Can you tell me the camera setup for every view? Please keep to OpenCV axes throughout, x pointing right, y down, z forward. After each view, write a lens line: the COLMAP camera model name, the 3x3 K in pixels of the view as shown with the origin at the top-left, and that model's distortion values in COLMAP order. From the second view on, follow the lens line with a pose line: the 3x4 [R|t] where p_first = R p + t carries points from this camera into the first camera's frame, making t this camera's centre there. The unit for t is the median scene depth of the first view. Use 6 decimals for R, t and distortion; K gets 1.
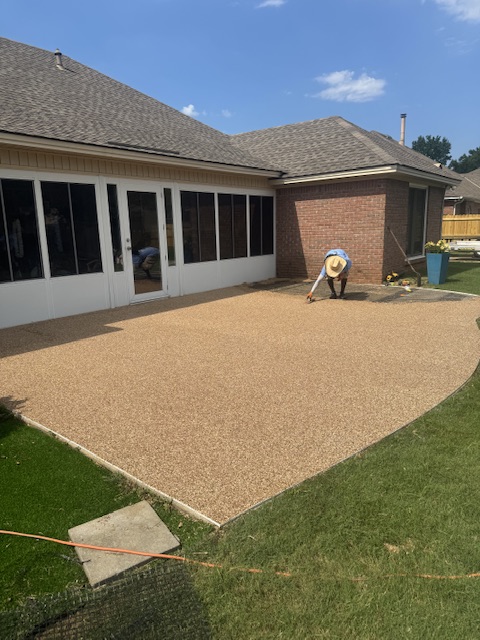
lens RADIAL K [[435.1, 0, 238.4], [0, 435.1, 341.6], [0, 0, 1]] dist [0.046939, -0.097863]
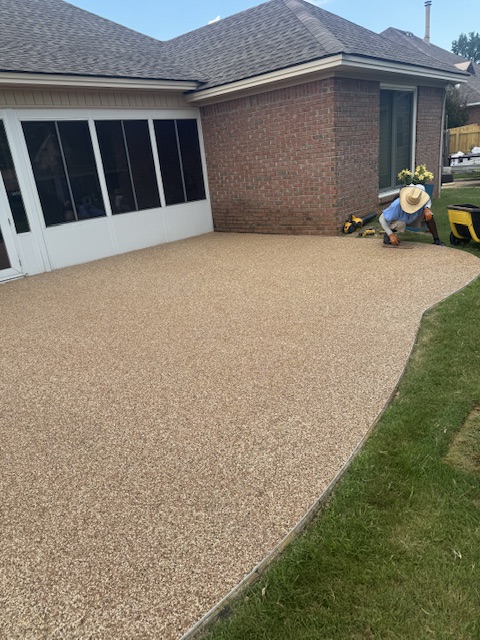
lens RADIAL K [[454.6, 0, 237.8], [0, 454.6, 322.3], [0, 0, 1]] dist [0.063243, -0.113159]
pose [[0.995574, -0.044972, -0.082523, 0.205924], [0.052256, 0.994719, 0.088340, -0.061780], [0.078114, -0.092261, 0.992666, 0.227172]]
